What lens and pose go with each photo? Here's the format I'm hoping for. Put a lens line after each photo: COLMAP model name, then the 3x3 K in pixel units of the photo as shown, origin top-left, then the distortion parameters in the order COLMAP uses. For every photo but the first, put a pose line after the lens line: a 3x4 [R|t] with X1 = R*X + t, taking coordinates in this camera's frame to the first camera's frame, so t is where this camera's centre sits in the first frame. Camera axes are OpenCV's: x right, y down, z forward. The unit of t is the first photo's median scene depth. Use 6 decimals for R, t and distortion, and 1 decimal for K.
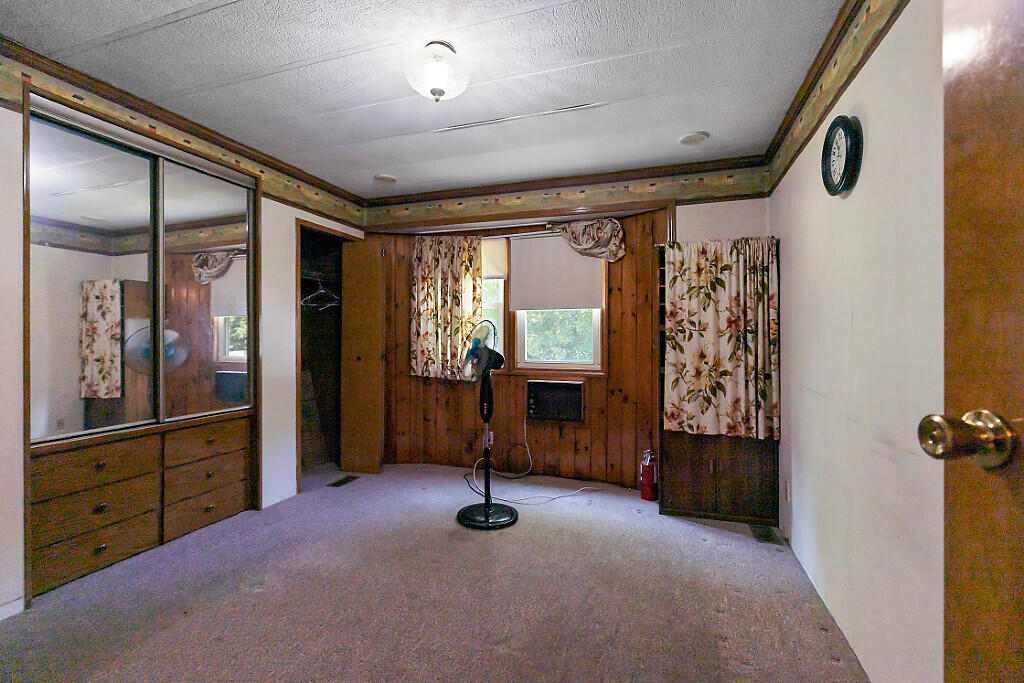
lens RADIAL K [[470.4, 0, 510.7], [0, 470.4, 336.8], [0, 0, 1]] dist [0.001652, -0.001146]
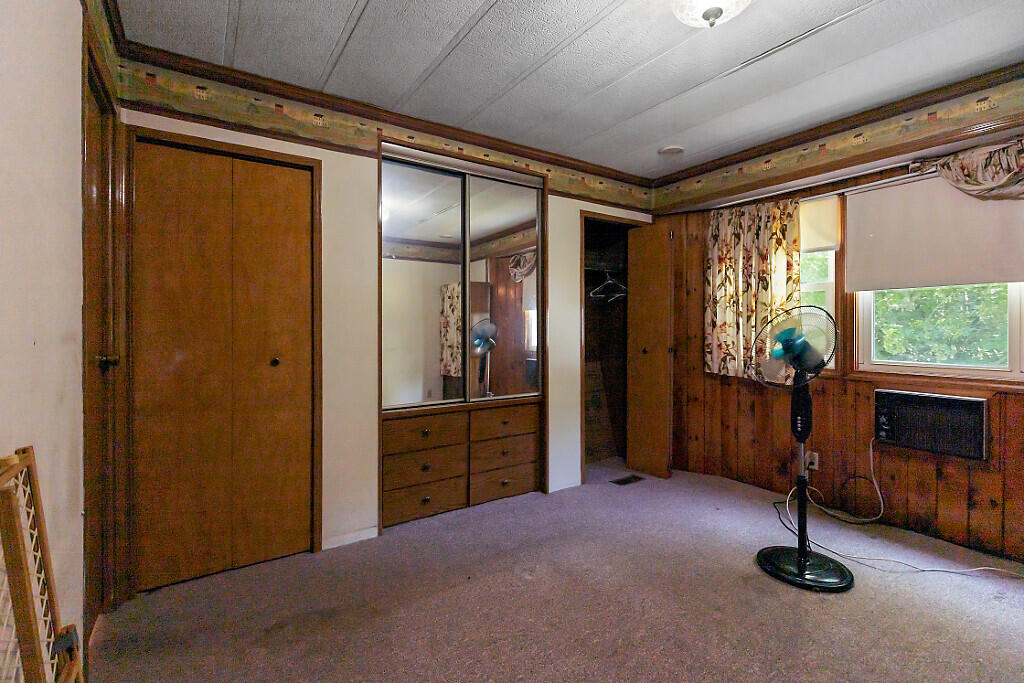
lens RADIAL K [[470.4, 0, 501.5], [0, 470.4, 327.4], [0, 0, 1]] dist [0.001652, -0.001146]
pose [[0.791337, -0.001451, -0.611379, 0.024282], [0.000410, 0.999998, -0.001844, 0.000221], [0.611380, 0.001209, 0.791336, 0.094088]]
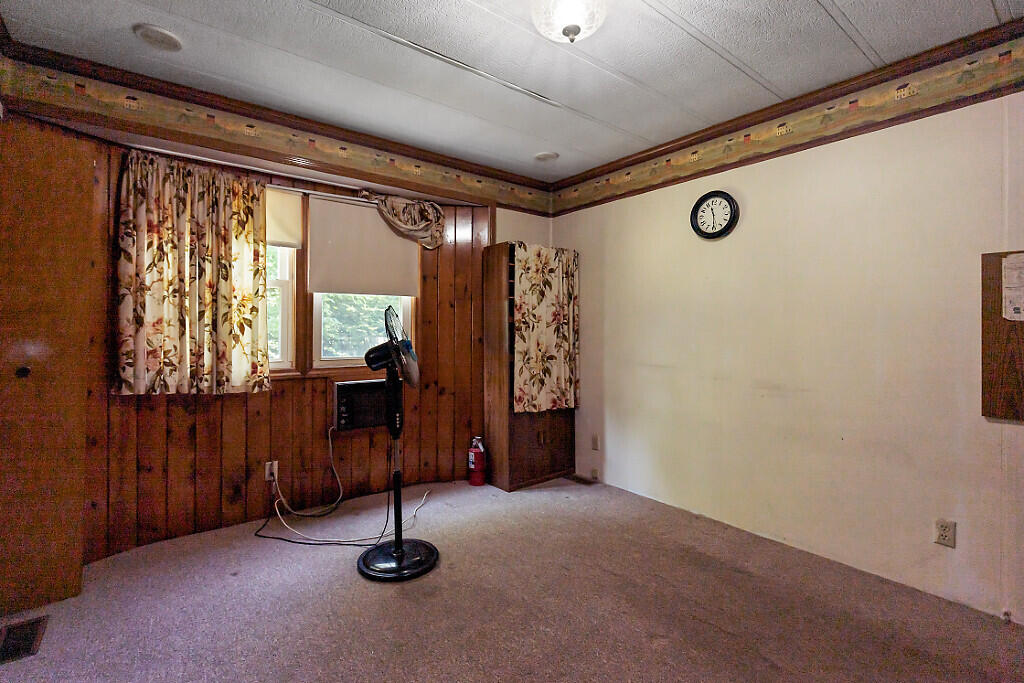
lens RADIAL K [[470.4, 0, 503.0], [0, 470.4, 328.0], [0, 0, 1]] dist [0.001652, -0.001146]
pose [[0.540482, 0.000582, 0.841355, -0.492809], [-0.001798, 0.999998, 0.000464, 0.000091], [-0.841353, -0.001763, 0.540482, 0.356186]]
